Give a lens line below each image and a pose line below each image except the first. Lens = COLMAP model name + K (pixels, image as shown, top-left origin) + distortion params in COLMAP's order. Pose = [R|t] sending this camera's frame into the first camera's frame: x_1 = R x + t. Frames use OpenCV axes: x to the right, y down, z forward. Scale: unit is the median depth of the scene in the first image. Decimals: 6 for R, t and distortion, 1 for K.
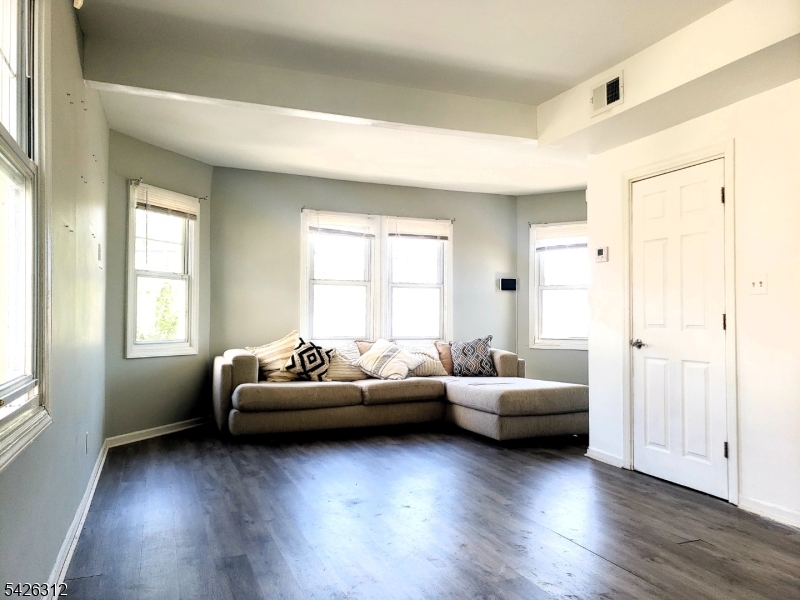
lens RADIAL K [[626.0, 0, 407.7], [0, 626.0, 299.6], [0, 0, 1]] dist [0.048482, -0.023888]
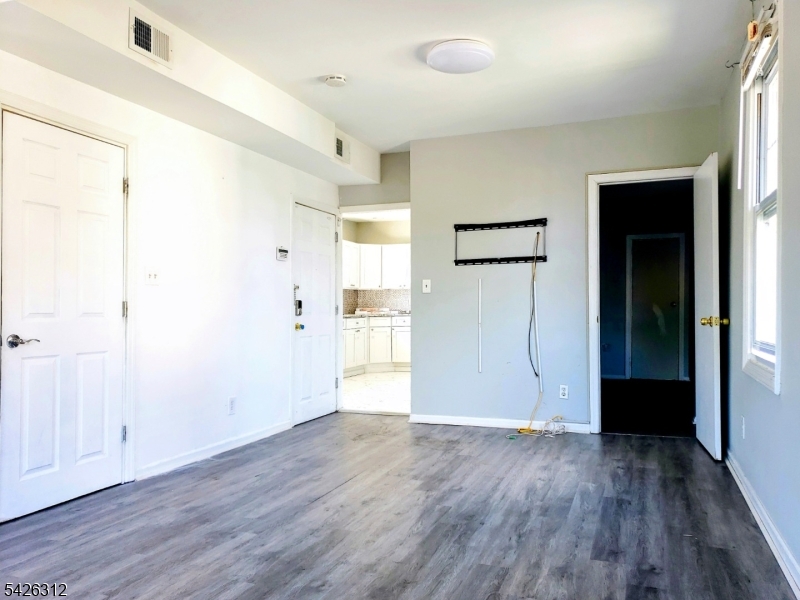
lens RADIAL K [[626.0, 0, 404.5], [0, 626.0, 301.7], [0, 0, 1]] dist [0.048482, -0.023888]
pose [[-0.731193, 0.008124, 0.682122, -0.528834], [-0.019215, 0.999287, -0.032498, 0.047244], [-0.681900, -0.036870, -0.730516, 1.436506]]
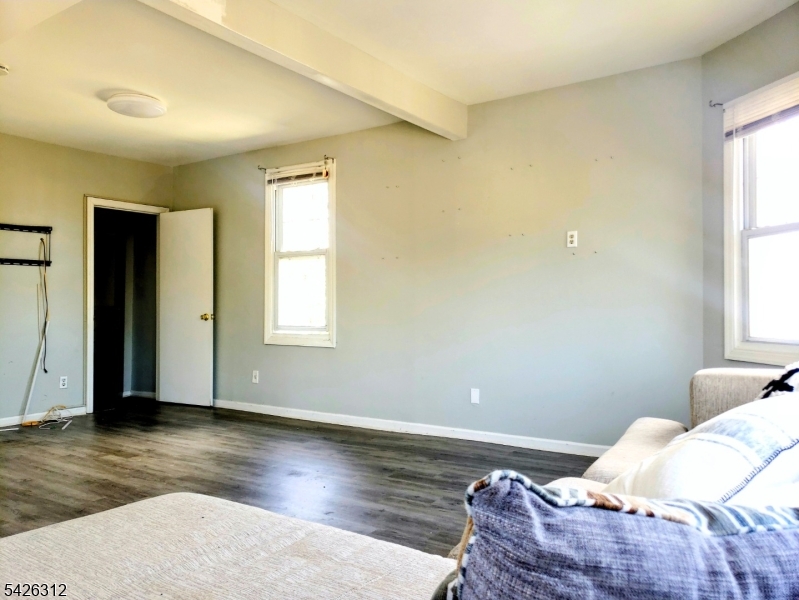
lens RADIAL K [[656.5, 0, 395.7], [0, 656.5, 303.1], [0, 0, 1]] dist [0.045856, -0.009477]
pose [[-0.829084, -0.001544, -0.559122, 0.404425], [0.020701, 0.999226, -0.033456, 0.068734], [0.558741, -0.039312, -0.828410, 2.020837]]
